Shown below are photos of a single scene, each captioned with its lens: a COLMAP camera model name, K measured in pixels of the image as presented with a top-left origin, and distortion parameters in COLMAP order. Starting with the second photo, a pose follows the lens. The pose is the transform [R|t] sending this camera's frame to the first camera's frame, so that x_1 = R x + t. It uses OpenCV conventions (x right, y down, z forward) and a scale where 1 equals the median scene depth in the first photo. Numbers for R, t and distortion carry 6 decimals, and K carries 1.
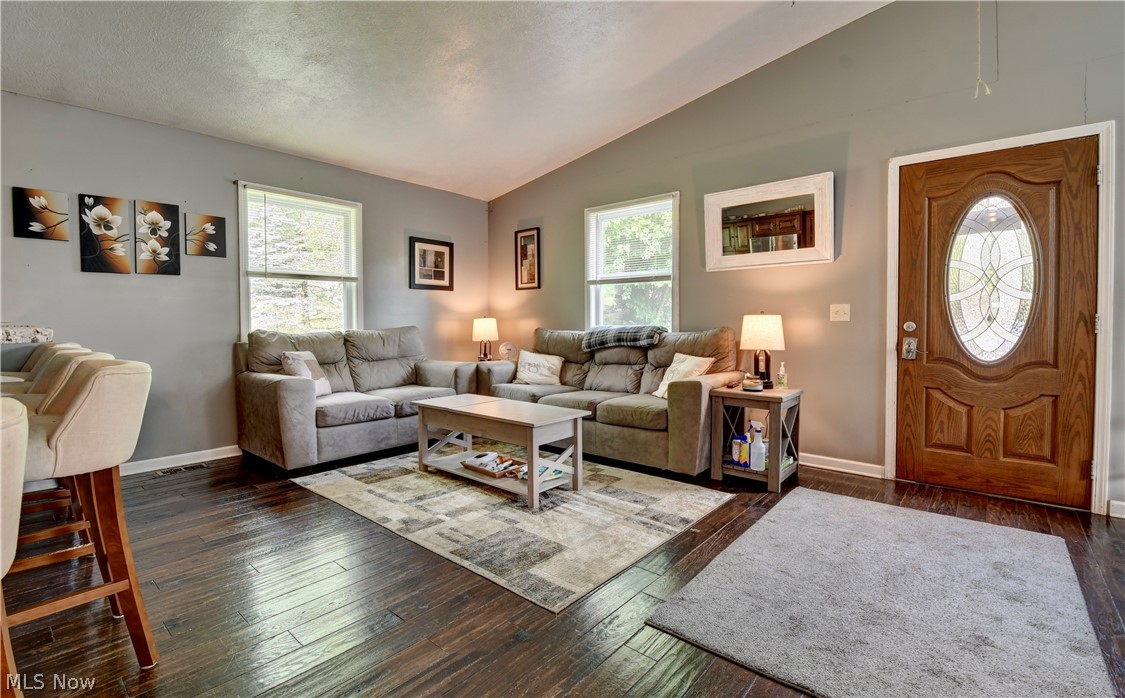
lens RADIAL K [[497.7, 0, 563.9], [0, 497.7, 345.4], [0, 0, 1]] dist [0.000897, -0.016472]
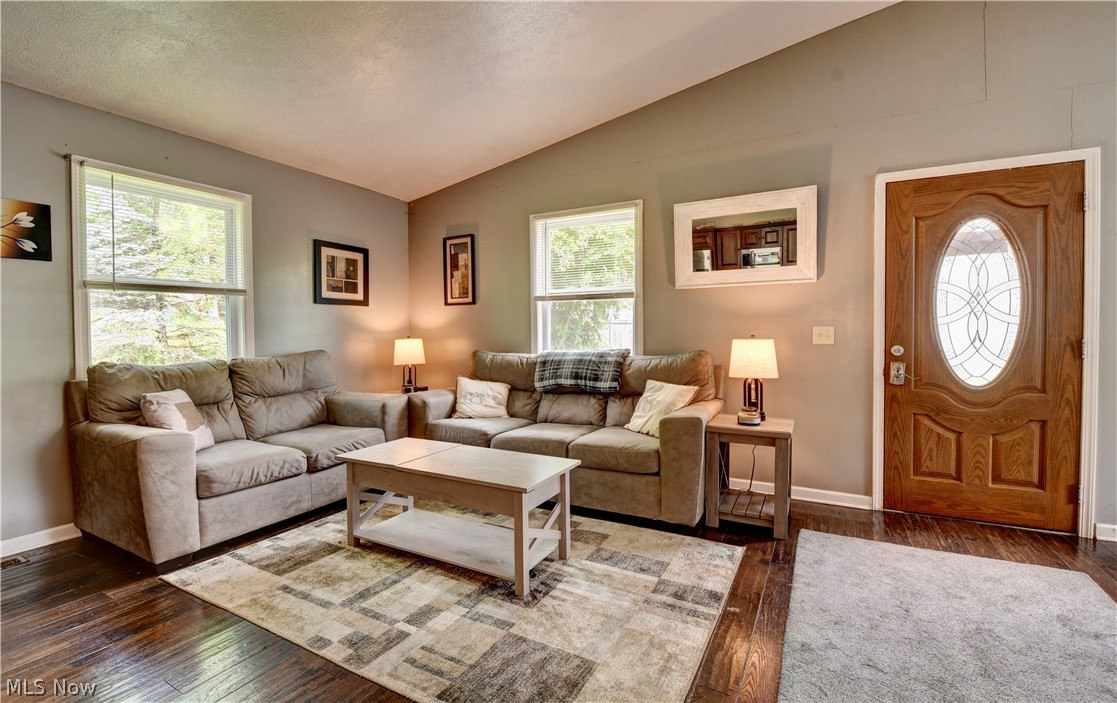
lens RADIAL K [[492.3, 0, 558.5], [0, 492.3, 351.5], [0, 0, 1]] dist [0.000980, -0.016740]
pose [[0.977843, -0.013315, 0.208918, -0.133077], [0.014785, 0.999876, -0.005478, -0.038408], [-0.208819, 0.008445, 0.977918, 0.197423]]
